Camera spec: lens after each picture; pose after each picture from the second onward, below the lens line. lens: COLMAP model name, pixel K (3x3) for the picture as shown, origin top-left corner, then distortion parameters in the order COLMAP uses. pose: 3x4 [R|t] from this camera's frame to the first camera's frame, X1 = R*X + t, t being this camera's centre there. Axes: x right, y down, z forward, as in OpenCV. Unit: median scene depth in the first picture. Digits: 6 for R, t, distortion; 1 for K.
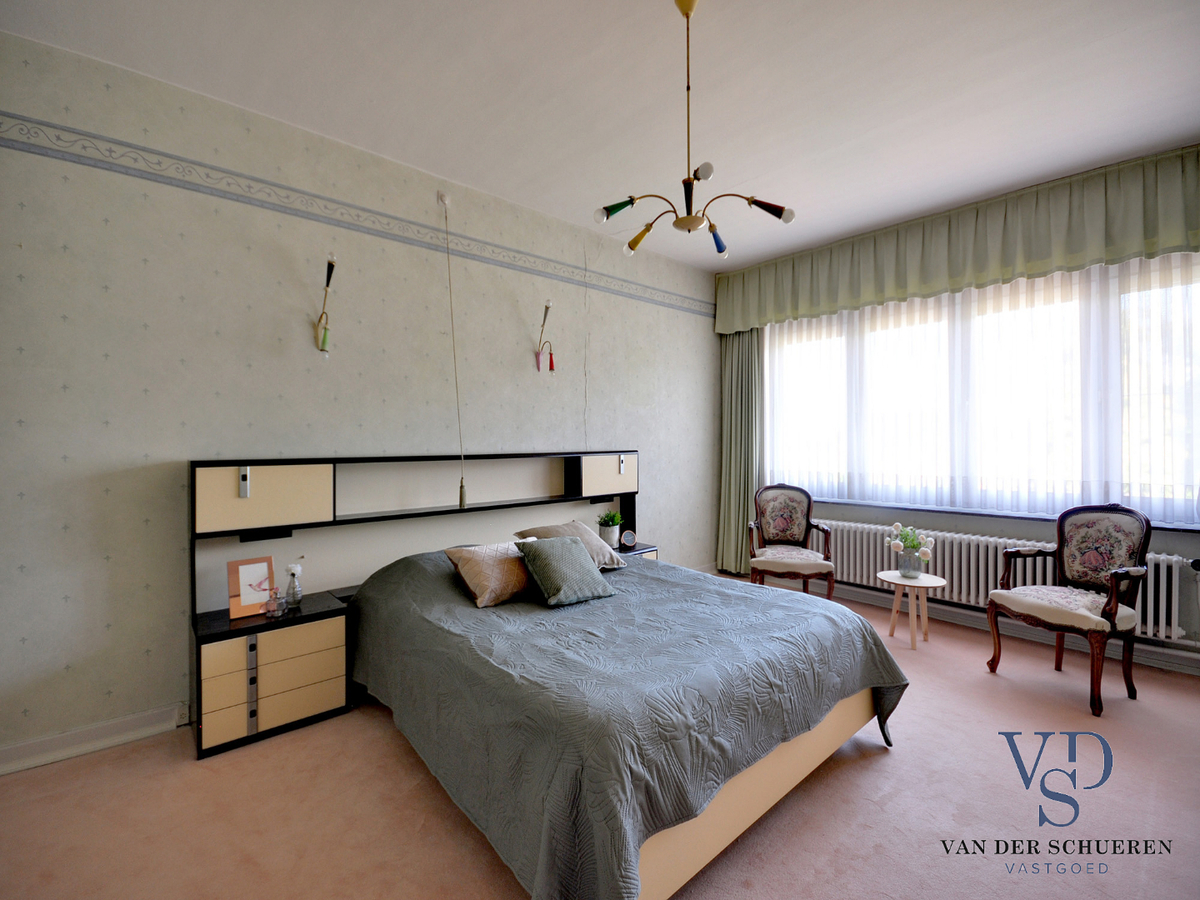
lens RADIAL K [[531.6, 0, 598.8], [0, 531.6, 446.9], [0, 0, 1]] dist [-0.000886, -0.000601]
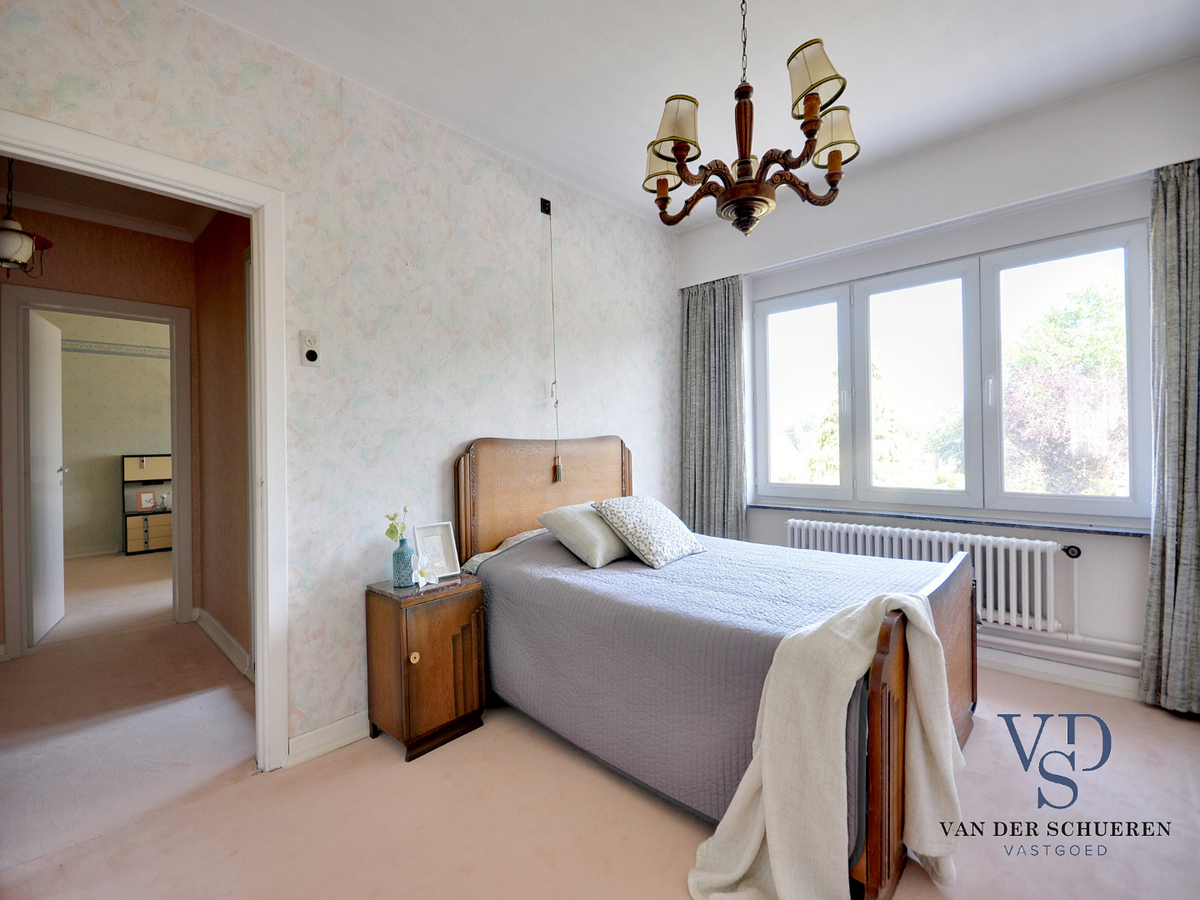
lens RADIAL K [[531.6, 0, 598.0], [0, 531.6, 452.7], [0, 0, 1]] dist [-0.000886, -0.000601]
pose [[0.996160, -0.001124, 0.087549, 1.483636], [0.000309, 0.999956, 0.009332, -0.011889], [-0.087556, -0.009269, 0.996117, -2.005525]]
